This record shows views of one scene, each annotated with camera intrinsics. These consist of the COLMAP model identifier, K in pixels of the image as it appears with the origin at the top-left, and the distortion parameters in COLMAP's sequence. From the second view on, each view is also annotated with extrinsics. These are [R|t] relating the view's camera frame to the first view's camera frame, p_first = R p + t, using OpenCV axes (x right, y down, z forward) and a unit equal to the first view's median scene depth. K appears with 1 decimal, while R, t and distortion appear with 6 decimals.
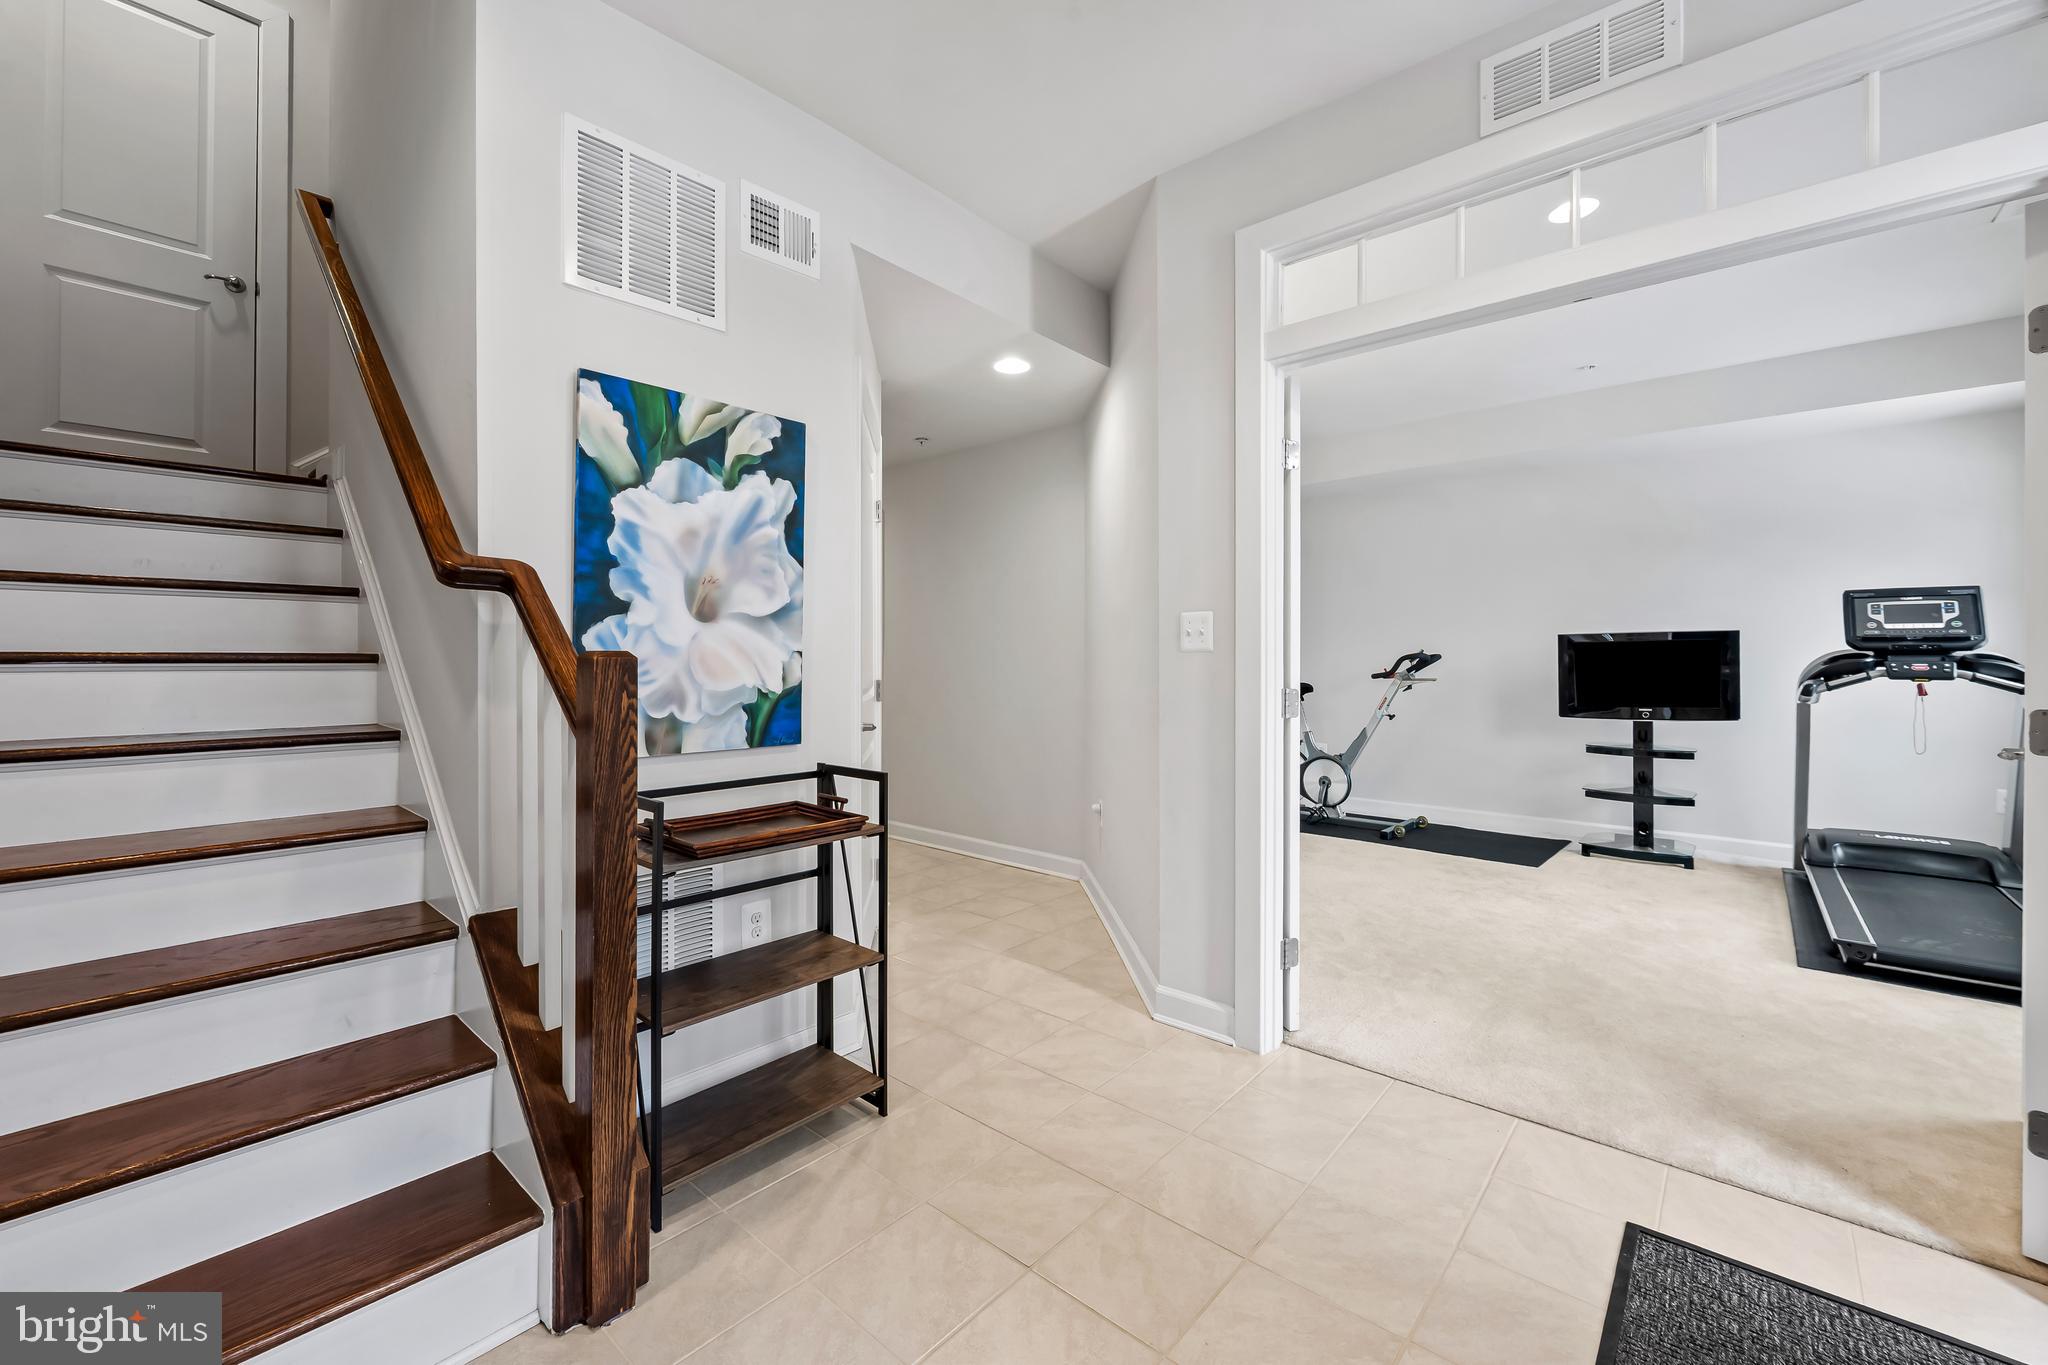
lens RADIAL K [[833.6, 0, 1025.2], [0, 833.6, 665.2], [0, 0, 1]] dist [-0.004916, 0.000338]
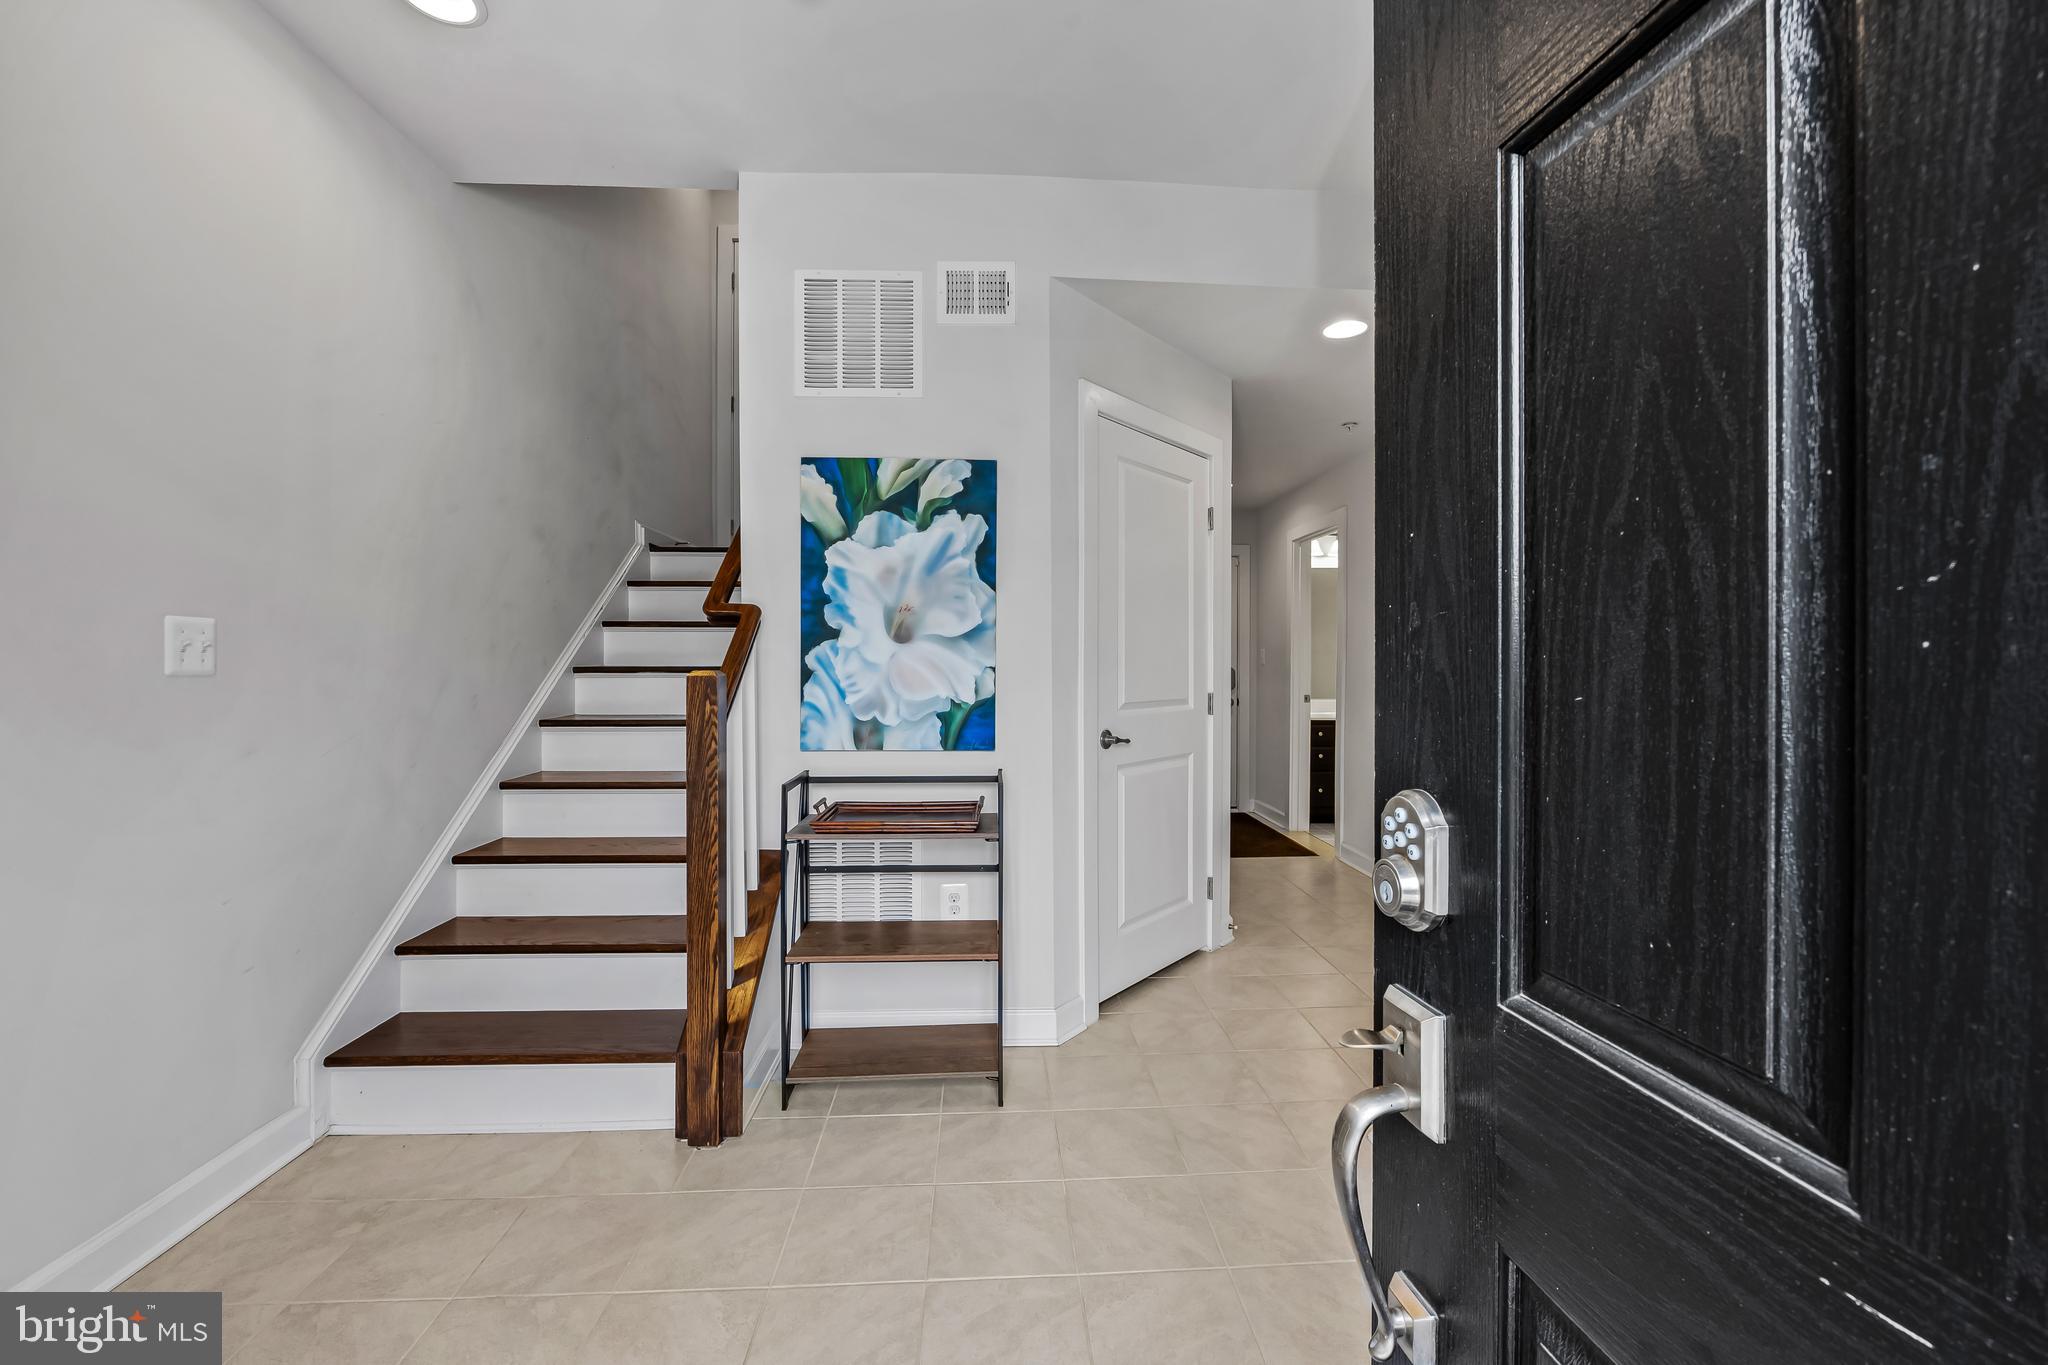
lens RADIAL K [[833.6, 0, 1034.2], [0, 833.6, 673.9], [0, 0, 1]] dist [-0.004916, 0.000338]
pose [[0.699079, 0.011540, -0.714951, 0.586533], [-0.006924, 0.999932, 0.009369, -0.018856], [0.715011, -0.001600, 0.699112, 0.276831]]
